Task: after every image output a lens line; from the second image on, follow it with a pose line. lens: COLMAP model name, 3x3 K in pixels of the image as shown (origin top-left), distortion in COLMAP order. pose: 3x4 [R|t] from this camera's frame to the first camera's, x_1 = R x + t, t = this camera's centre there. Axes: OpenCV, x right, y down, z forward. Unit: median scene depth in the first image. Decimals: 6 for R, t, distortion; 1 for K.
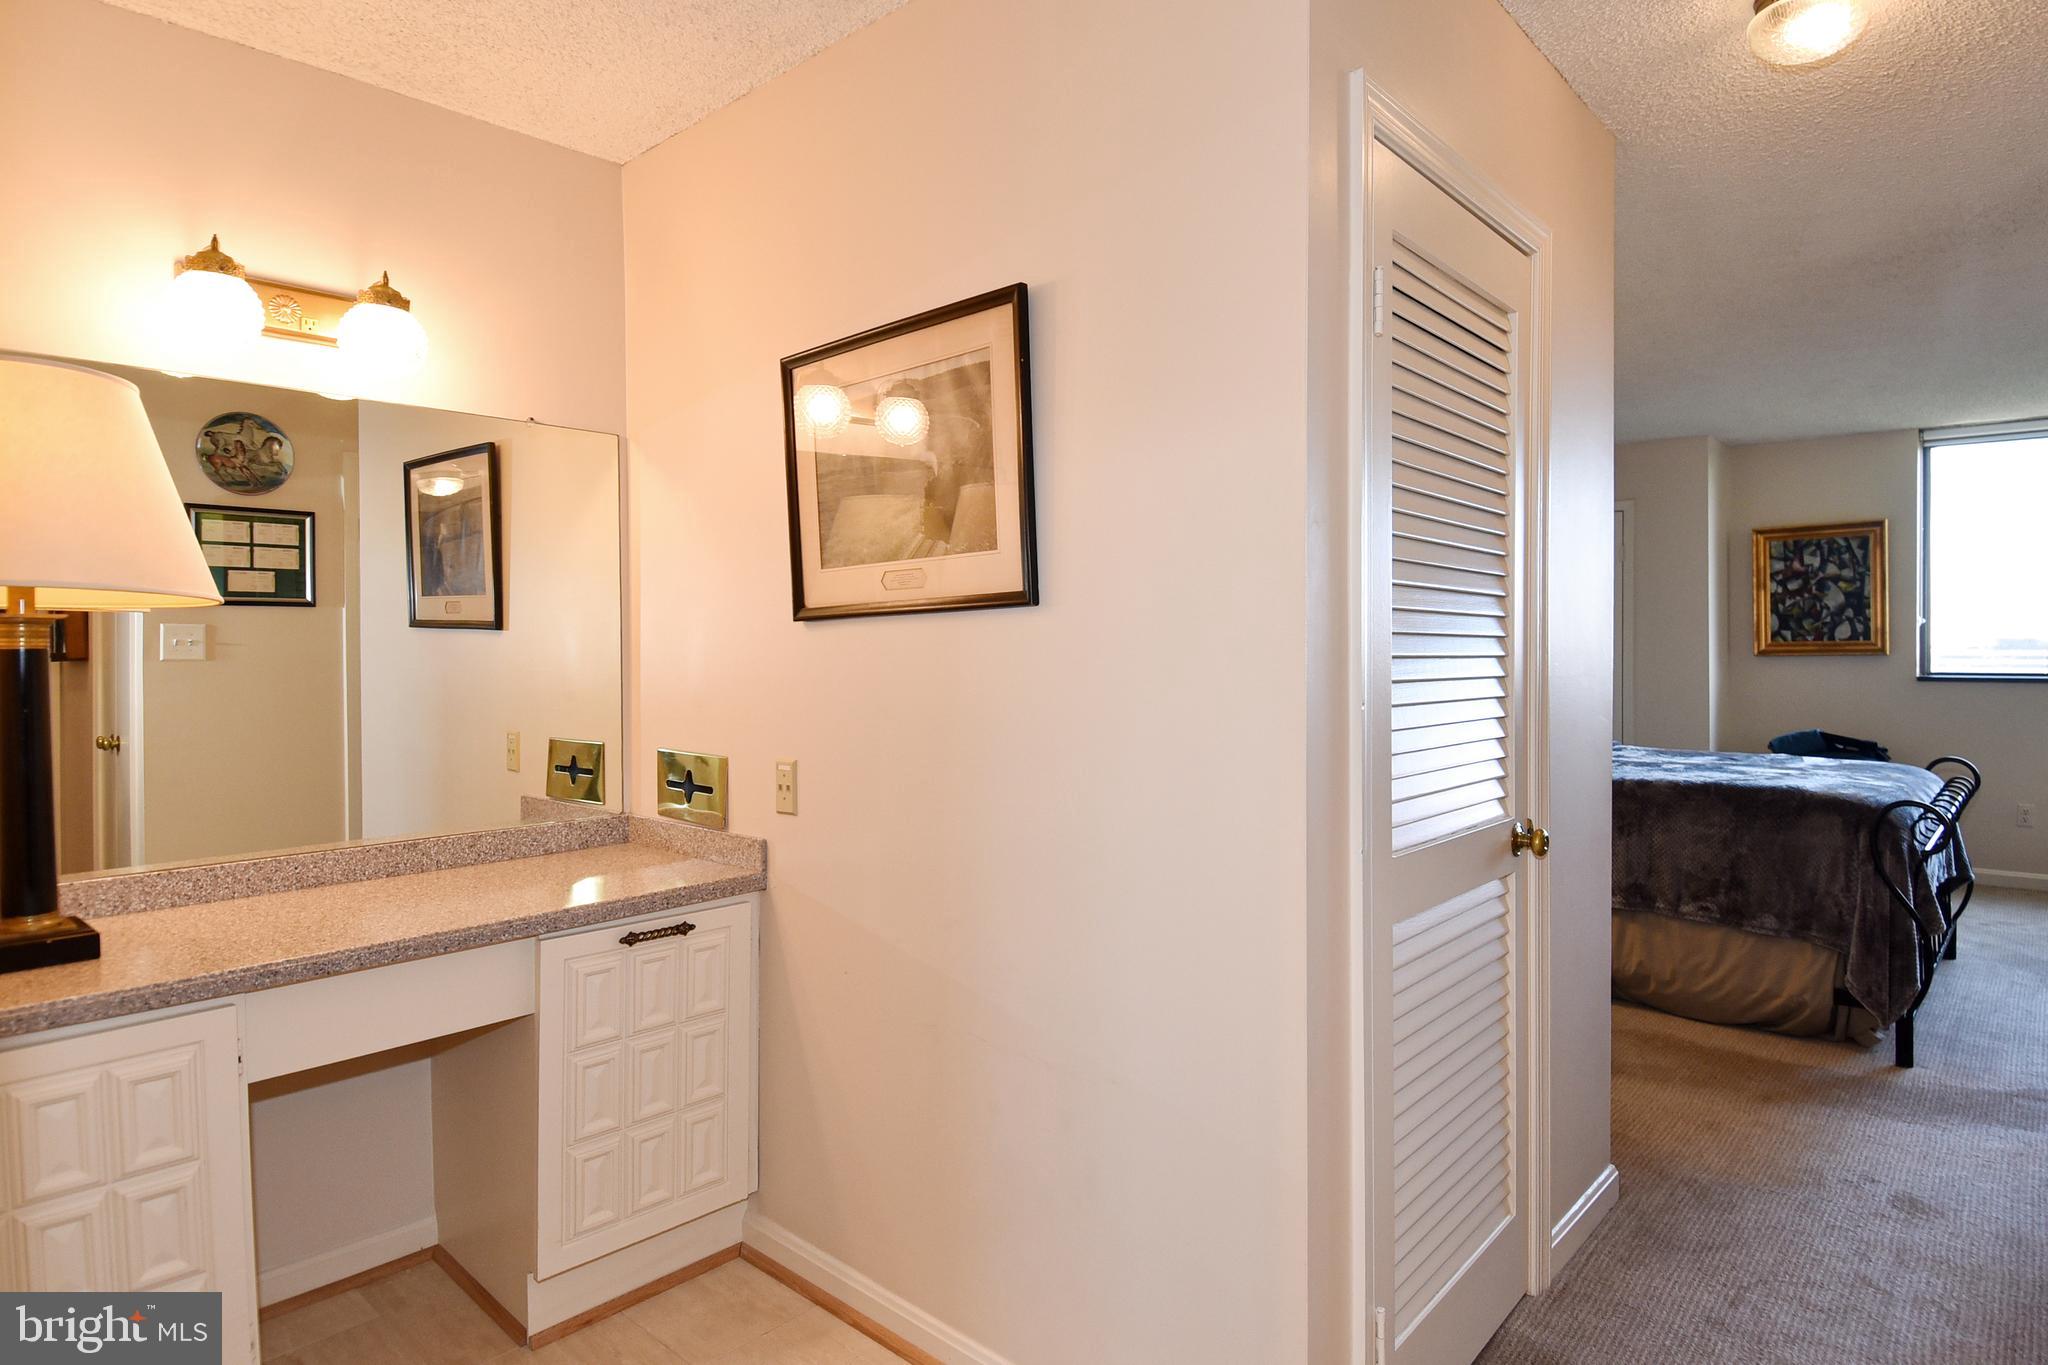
lens RADIAL K [[1053.5, 0, 1017.7], [0, 1053.5, 653.4], [0, 0, 1]] dist [0.019212, -0.023431]
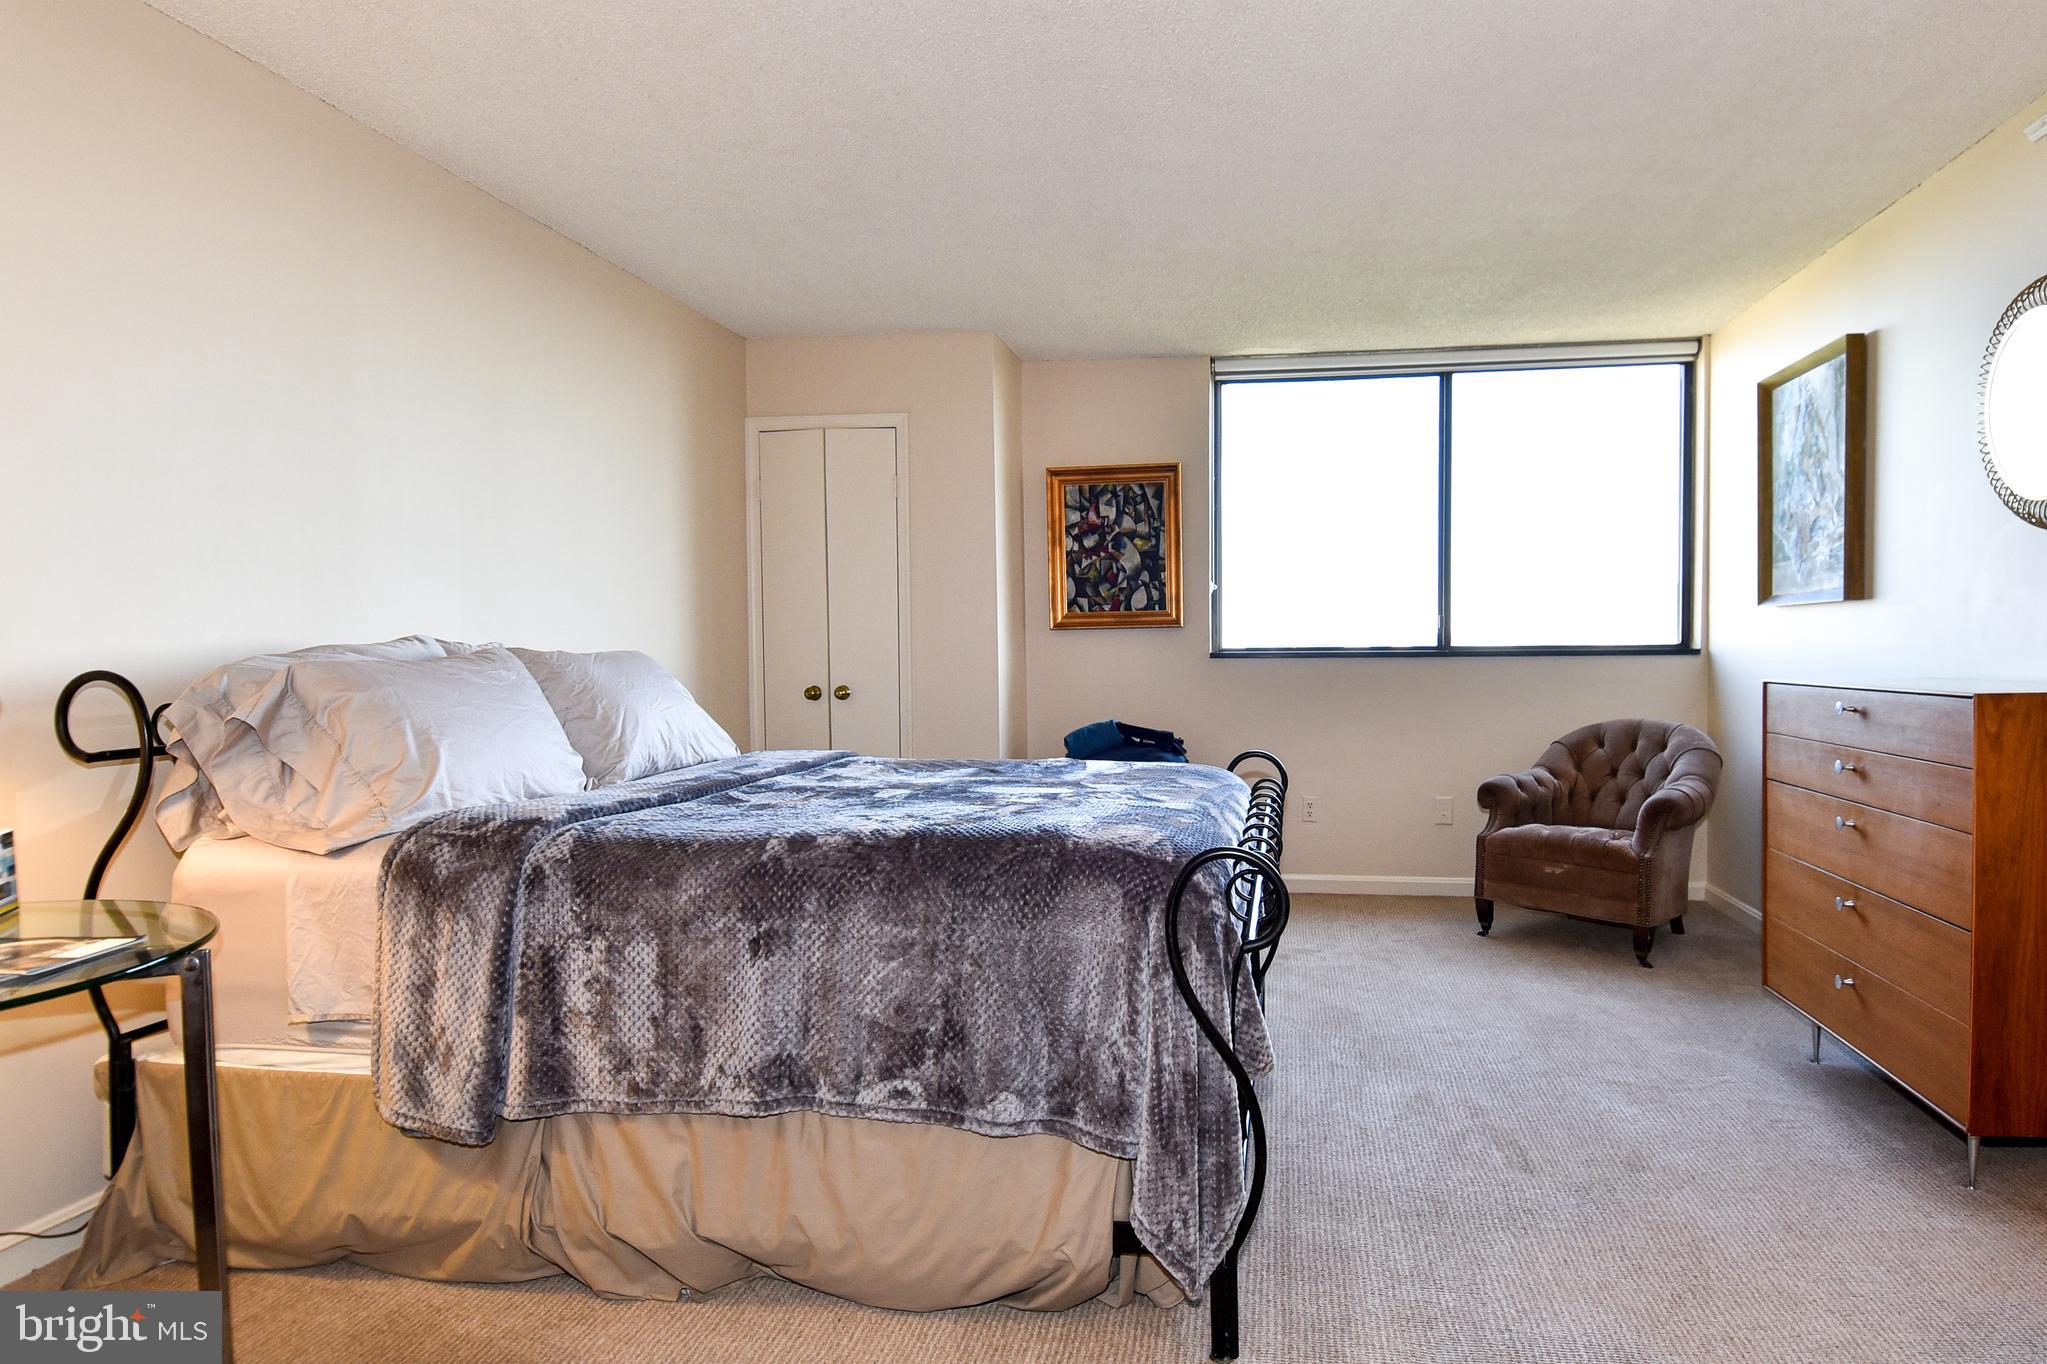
lens RADIAL K [[1053.0, 0, 1029.9], [0, 1053.0, 685.0], [0, 0, 1]] dist [0.019212, -0.023431]
pose [[0.852825, -0.021581, 0.521751, 0.303746], [0.010823, 0.999662, 0.023659, 0.027979], [-0.522085, -0.014530, 0.852770, 0.374414]]
